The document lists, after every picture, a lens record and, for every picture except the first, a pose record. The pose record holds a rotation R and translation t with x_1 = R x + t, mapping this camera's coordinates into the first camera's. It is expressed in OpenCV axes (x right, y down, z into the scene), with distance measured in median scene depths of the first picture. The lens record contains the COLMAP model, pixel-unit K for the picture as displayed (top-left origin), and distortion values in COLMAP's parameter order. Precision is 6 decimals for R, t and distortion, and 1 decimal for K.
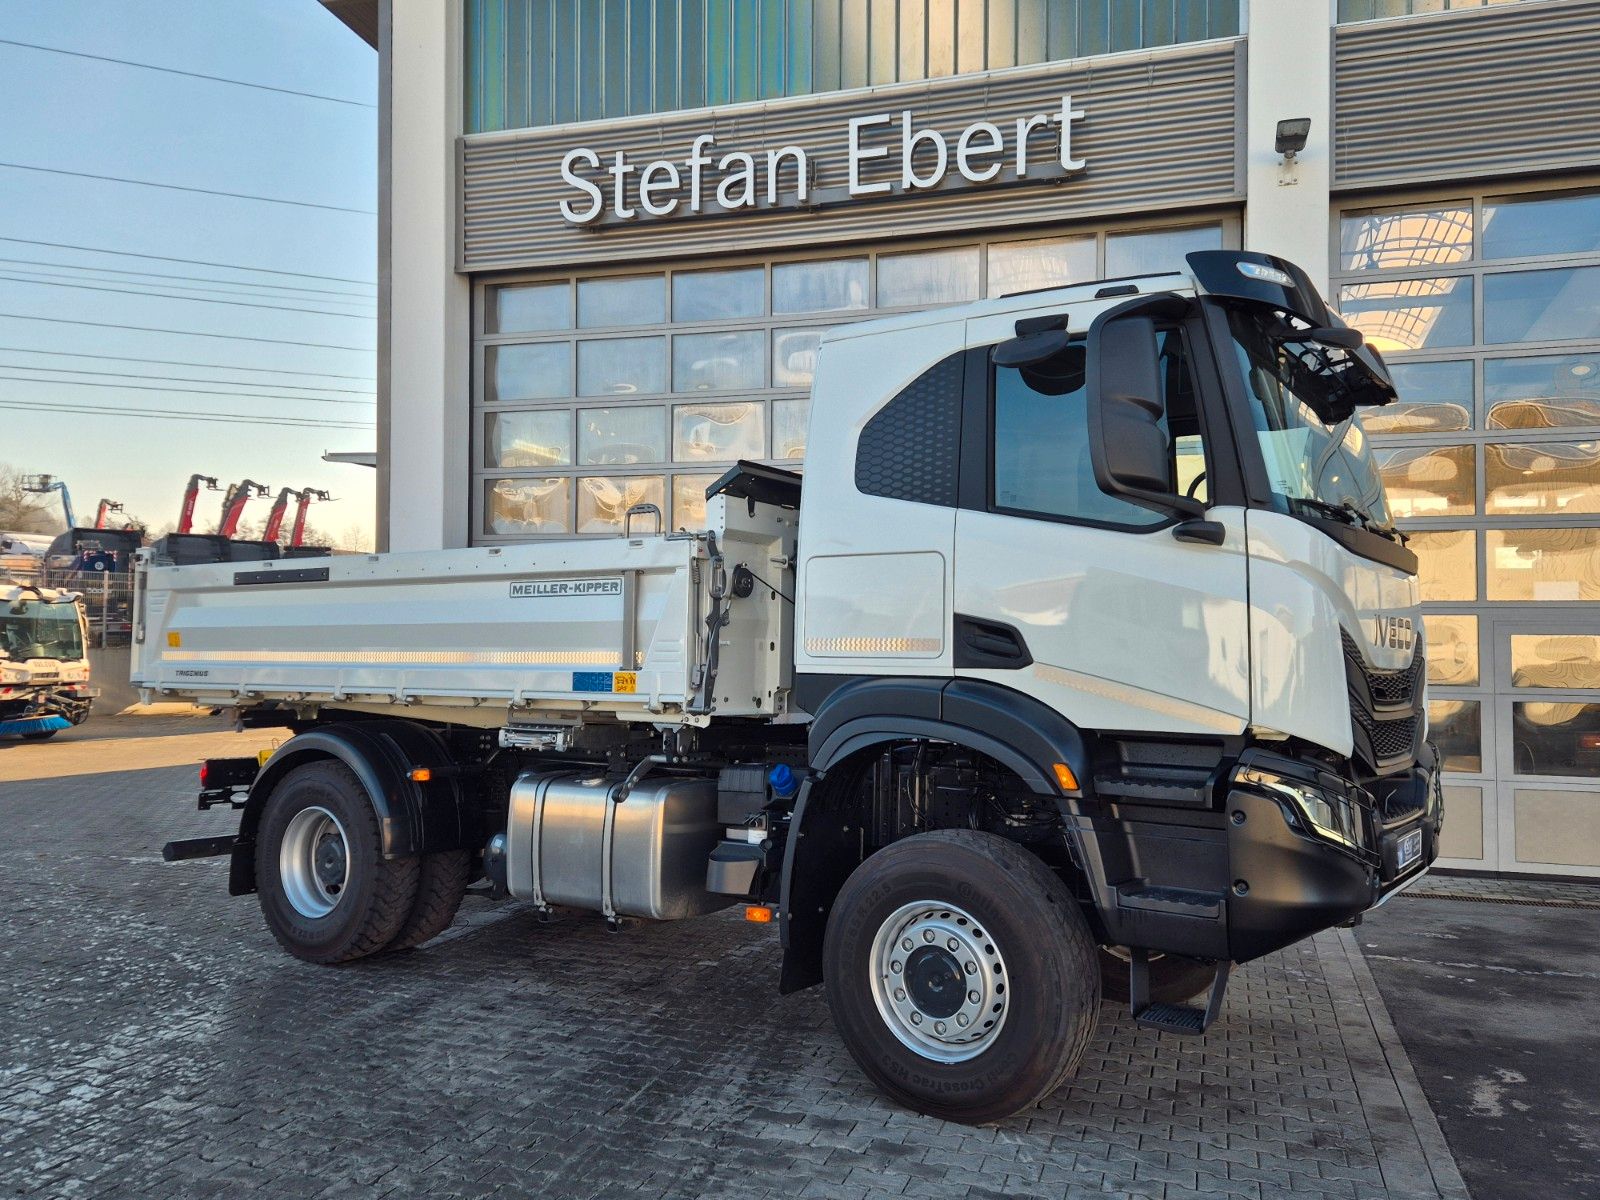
lens RADIAL K [[1283.4, 0, 796.6], [0, 1283.4, 597.5], [0, 0, 1]] dist [0.086866, -0.068916]
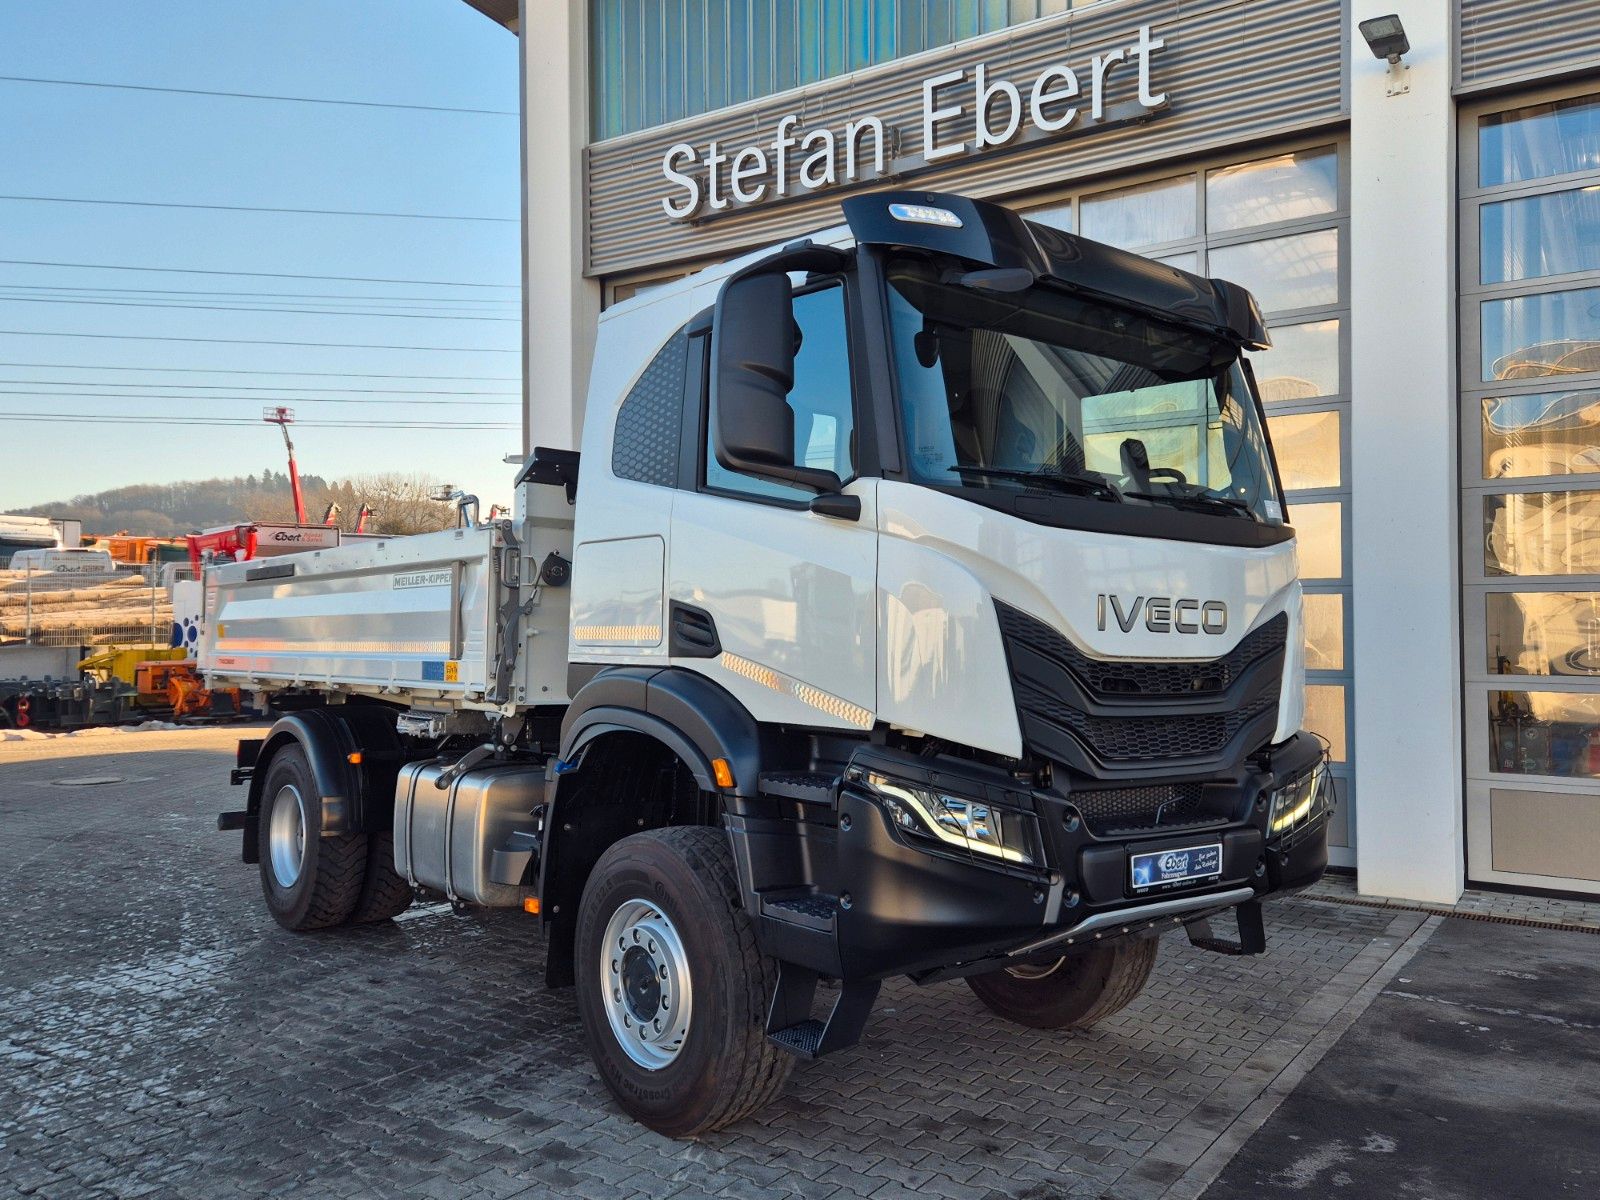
lens RADIAL K [[1283.4, 0, 795.0], [0, 1283.4, 599.5], [0, 0, 1]] dist [0.086866, -0.068916]
pose [[0.960653, -0.013287, -0.277435, 0.228643], [0.016588, 0.999817, 0.009554, 0.002155], [0.277257, -0.013781, 0.960697, 0.053391]]
